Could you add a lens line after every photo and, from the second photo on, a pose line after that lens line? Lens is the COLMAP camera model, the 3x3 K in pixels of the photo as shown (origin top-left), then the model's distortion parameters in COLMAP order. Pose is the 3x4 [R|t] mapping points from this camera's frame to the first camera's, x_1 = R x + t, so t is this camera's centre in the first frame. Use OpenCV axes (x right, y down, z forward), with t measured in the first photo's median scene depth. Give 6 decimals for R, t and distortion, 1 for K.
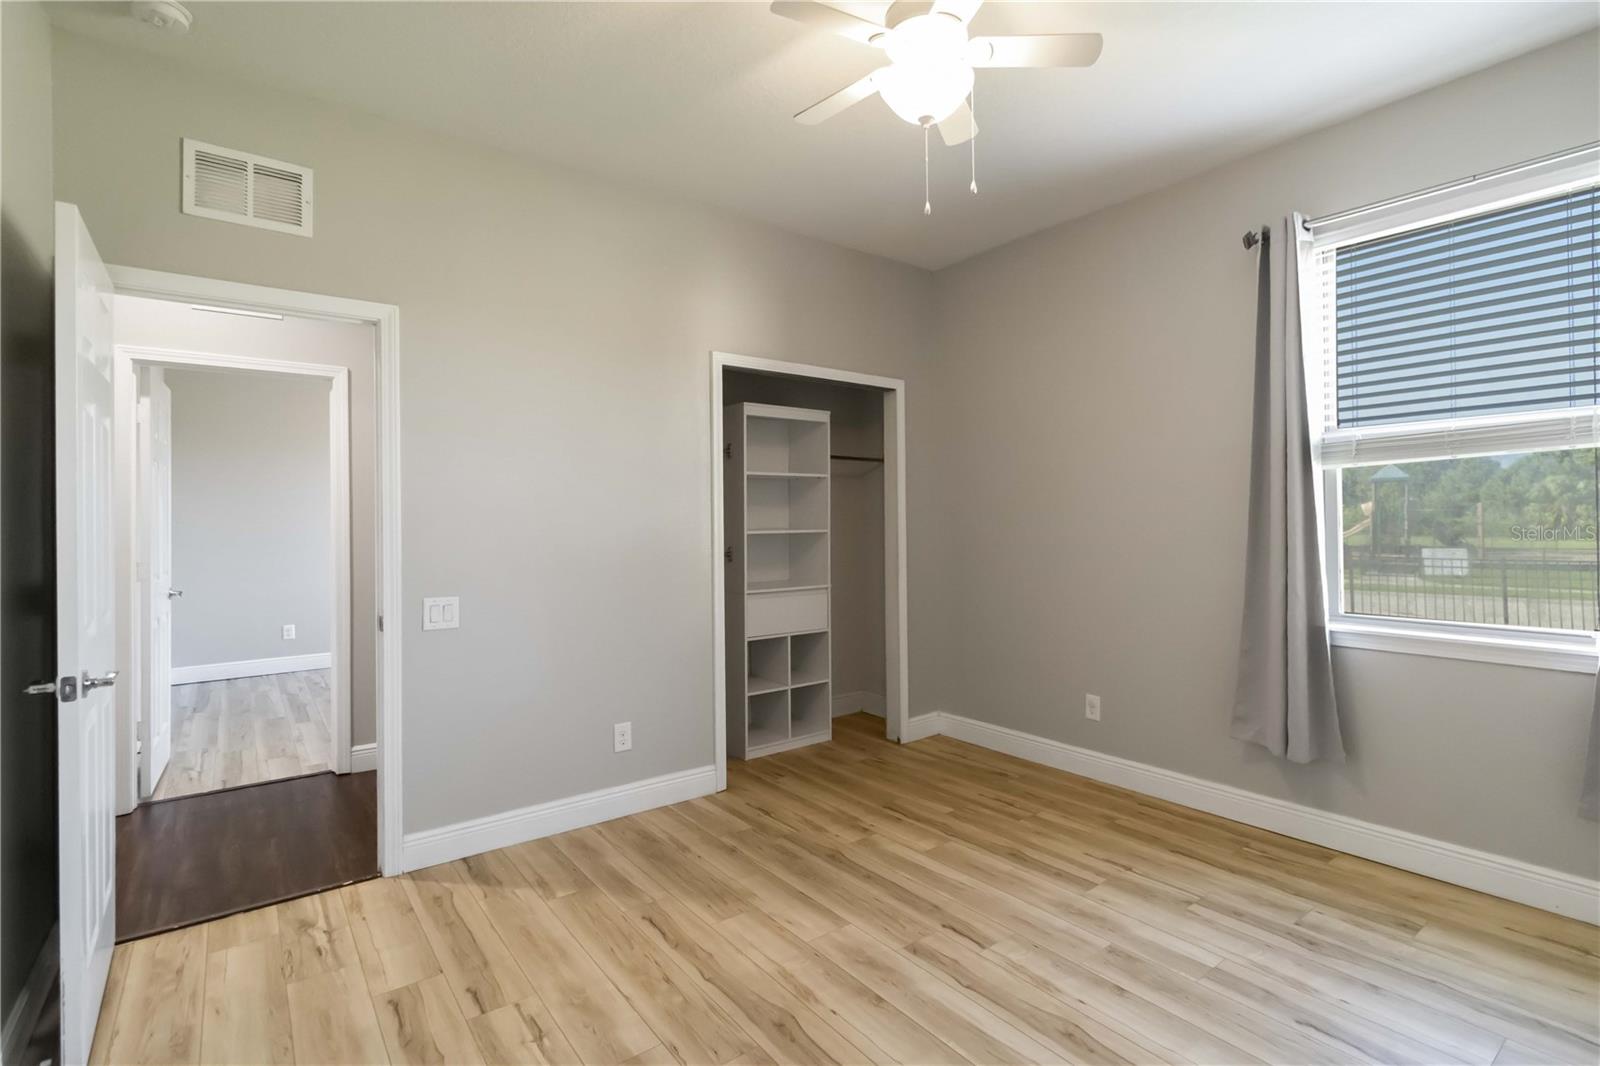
lens RADIAL K [[748.0, 0, 856.4], [0, 748.0, 513.6], [0, 0, 1]] dist [0.004755, -0.000162]
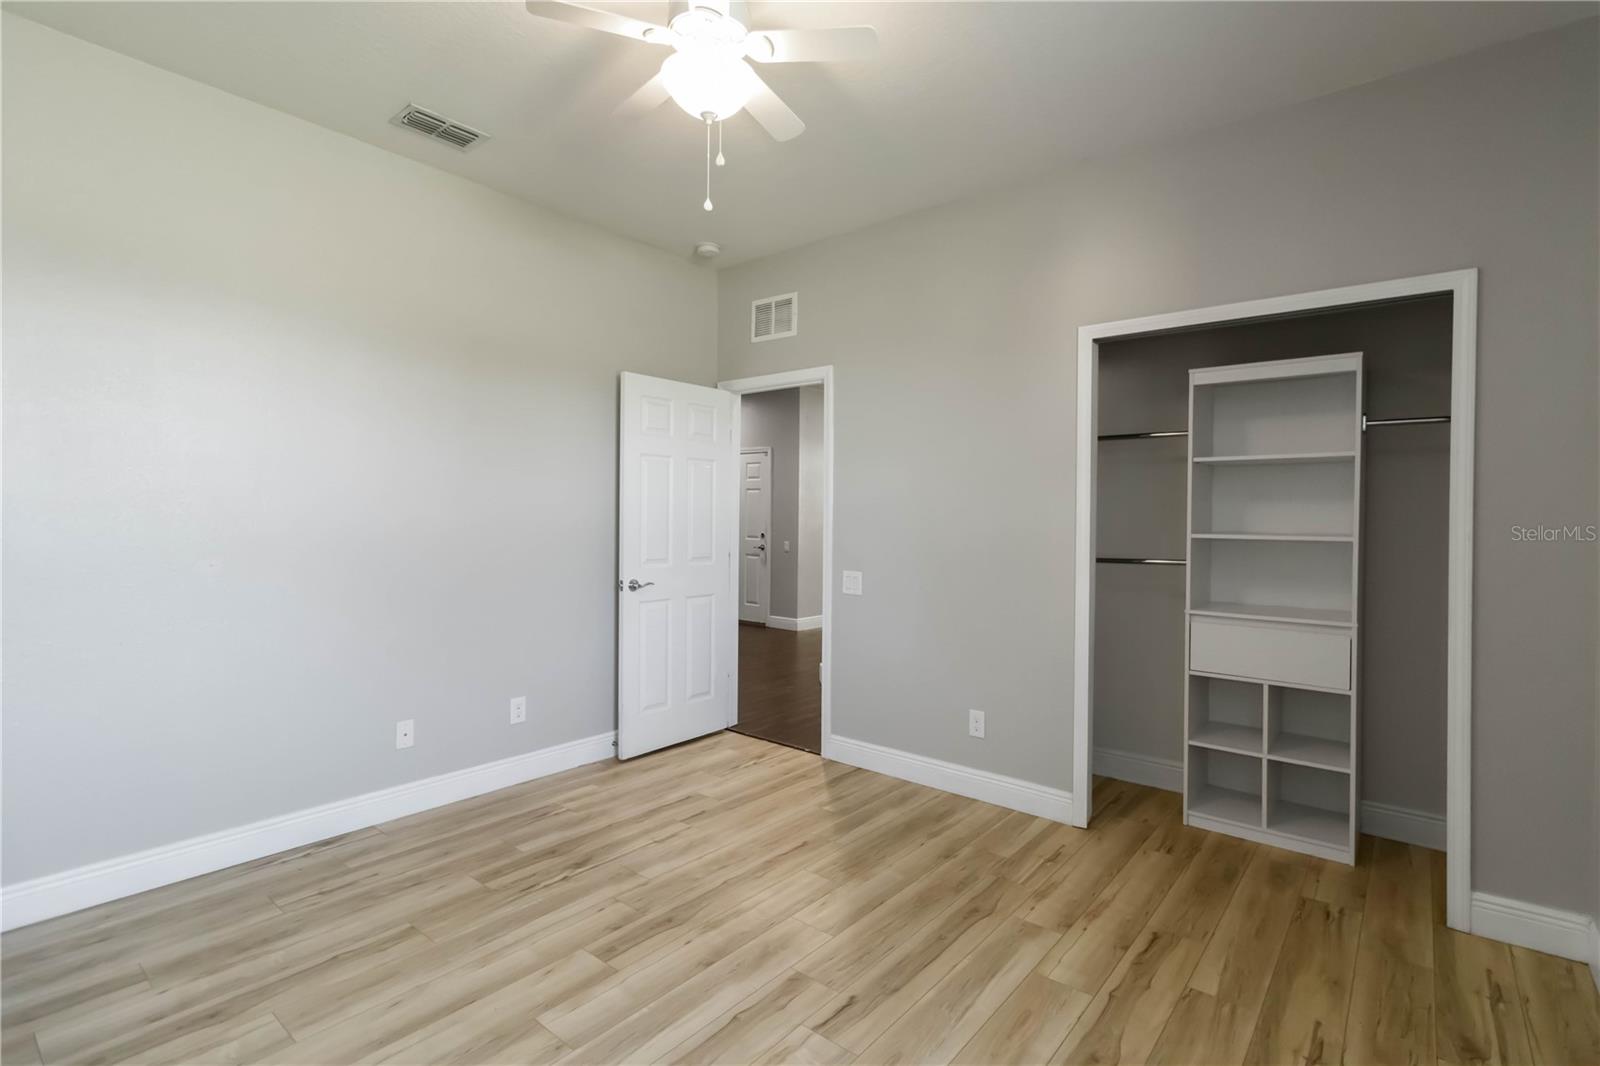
lens RADIAL K [[748.0, 0, 803.8], [0, 748.0, 520.8], [0, 0, 1]] dist [0.004755, -0.000162]
pose [[0.209093, 0.017951, -0.977731, 0.752454], [-0.001748, 0.999837, 0.017983, -0.004900], [0.977894, -0.002051, 0.209090, 0.623420]]
